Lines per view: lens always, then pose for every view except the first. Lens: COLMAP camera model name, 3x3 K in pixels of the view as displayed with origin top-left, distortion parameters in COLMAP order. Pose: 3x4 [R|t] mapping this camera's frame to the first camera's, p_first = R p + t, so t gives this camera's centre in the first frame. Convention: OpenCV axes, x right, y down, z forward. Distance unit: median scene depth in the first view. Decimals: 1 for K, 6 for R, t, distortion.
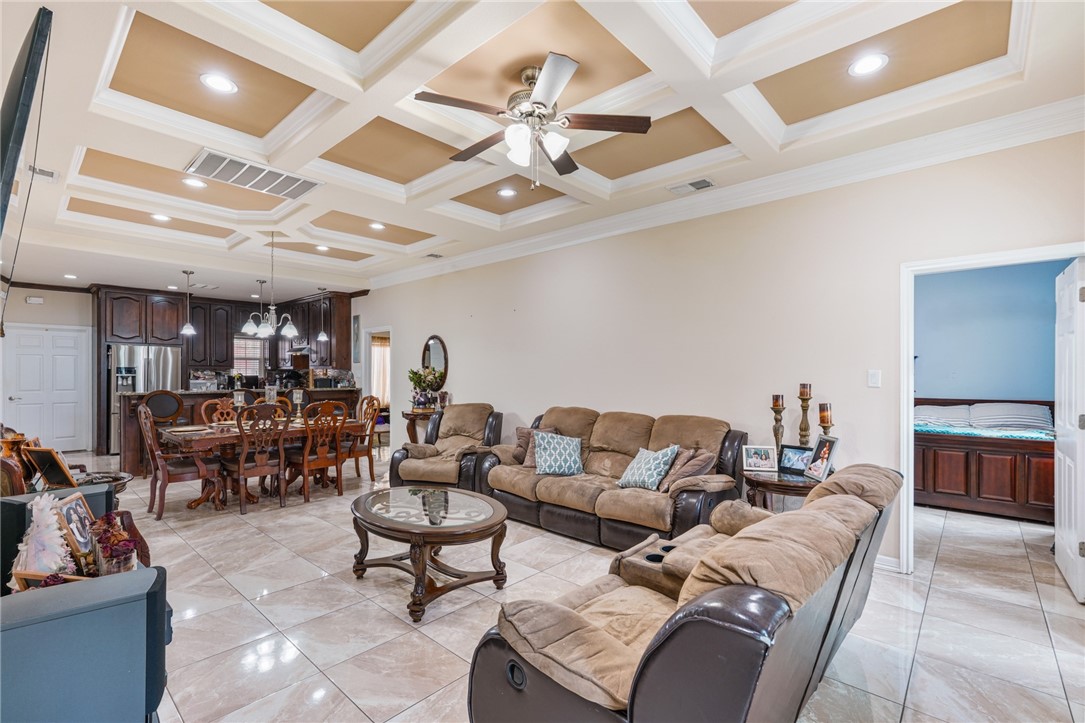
lens RADIAL K [[484.8, 0, 544.0], [0, 484.8, 376.8], [0, 0, 1]] dist [-0.018450, 0.000143]
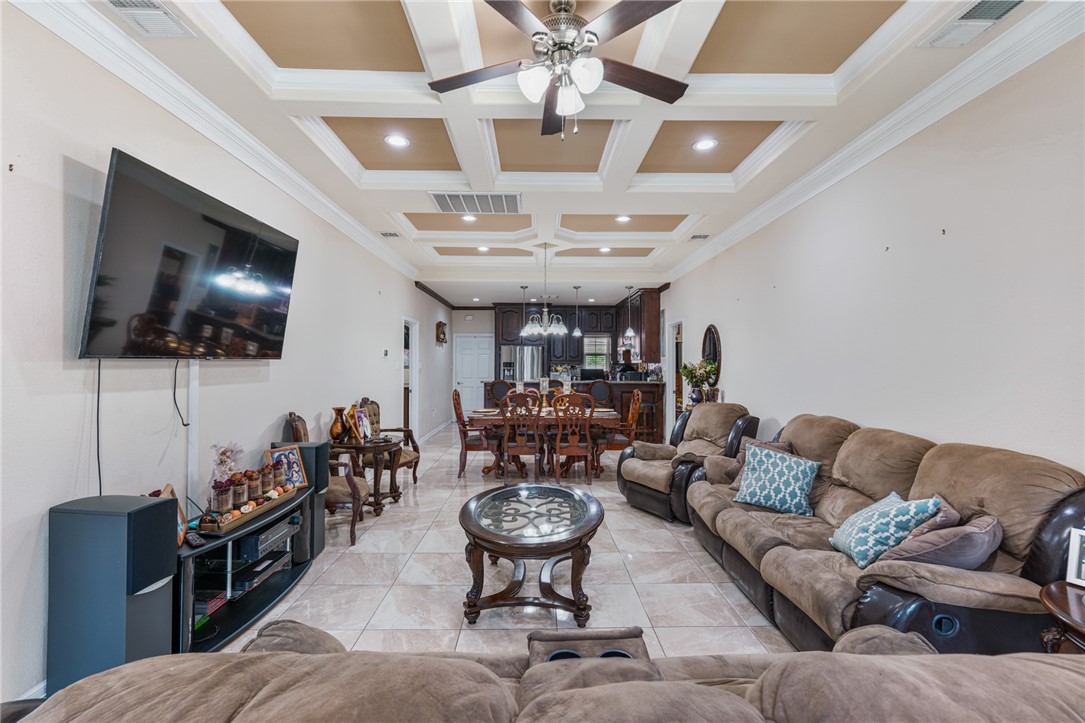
lens RADIAL K [[476.7, 0, 542.5], [0, 476.7, 361.5], [0, 0, 1]] dist [-0.019234, 0.000196]
pose [[0.680233, -0.005756, -0.732974, 0.291503], [-0.008736, 0.999834, -0.015959, -0.001816], [0.732944, 0.017259, 0.680070, 0.245050]]
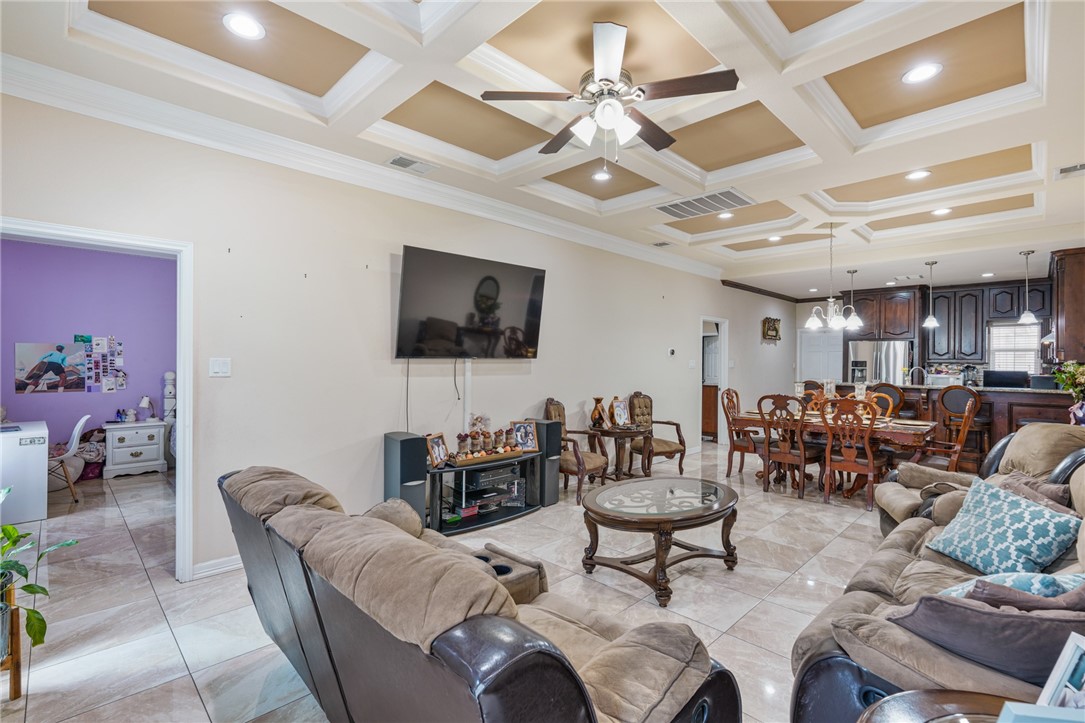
lens RADIAL K [[493.6, 0, 547.6], [0, 493.6, 365.2], [0, 0, 1]] dist [-0.000187, 0.000070]
pose [[-0.046536, 0.005861, -0.998899, 0.522752], [-0.019325, 0.999790, 0.006766, -0.006234], [0.998730, 0.019618, -0.046413, 0.517037]]
